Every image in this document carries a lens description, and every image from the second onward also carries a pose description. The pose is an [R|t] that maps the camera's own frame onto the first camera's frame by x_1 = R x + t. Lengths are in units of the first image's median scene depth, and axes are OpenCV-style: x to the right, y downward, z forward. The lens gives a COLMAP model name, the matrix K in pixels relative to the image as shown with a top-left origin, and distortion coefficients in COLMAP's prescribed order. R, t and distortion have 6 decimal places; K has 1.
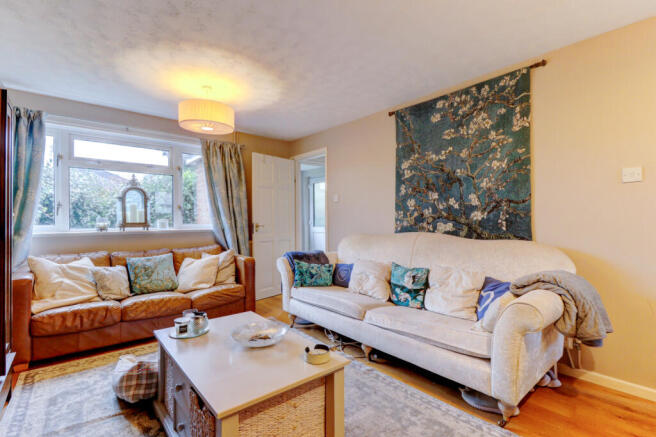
lens RADIAL K [[304.6, 0, 328.0], [0, 304.6, 218.5], [0, 0, 1]] dist [0.001203, 0.000122]
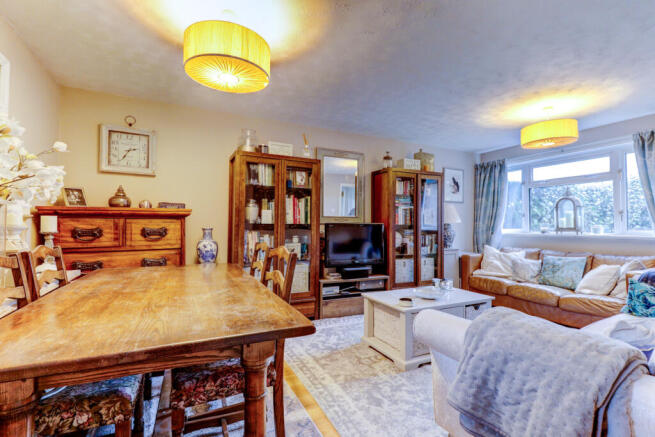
lens RADIAL K [[304.1, 0, 327.5], [0, 304.1, 218.5], [0, 0, 1]] dist [0.001203, 0.000122]
pose [[-0.245649, -0.018389, -0.969185, 0.768389], [0.003351, 0.999798, -0.019819, -0.001360], [0.969353, -0.008116, -0.245537, 0.420262]]
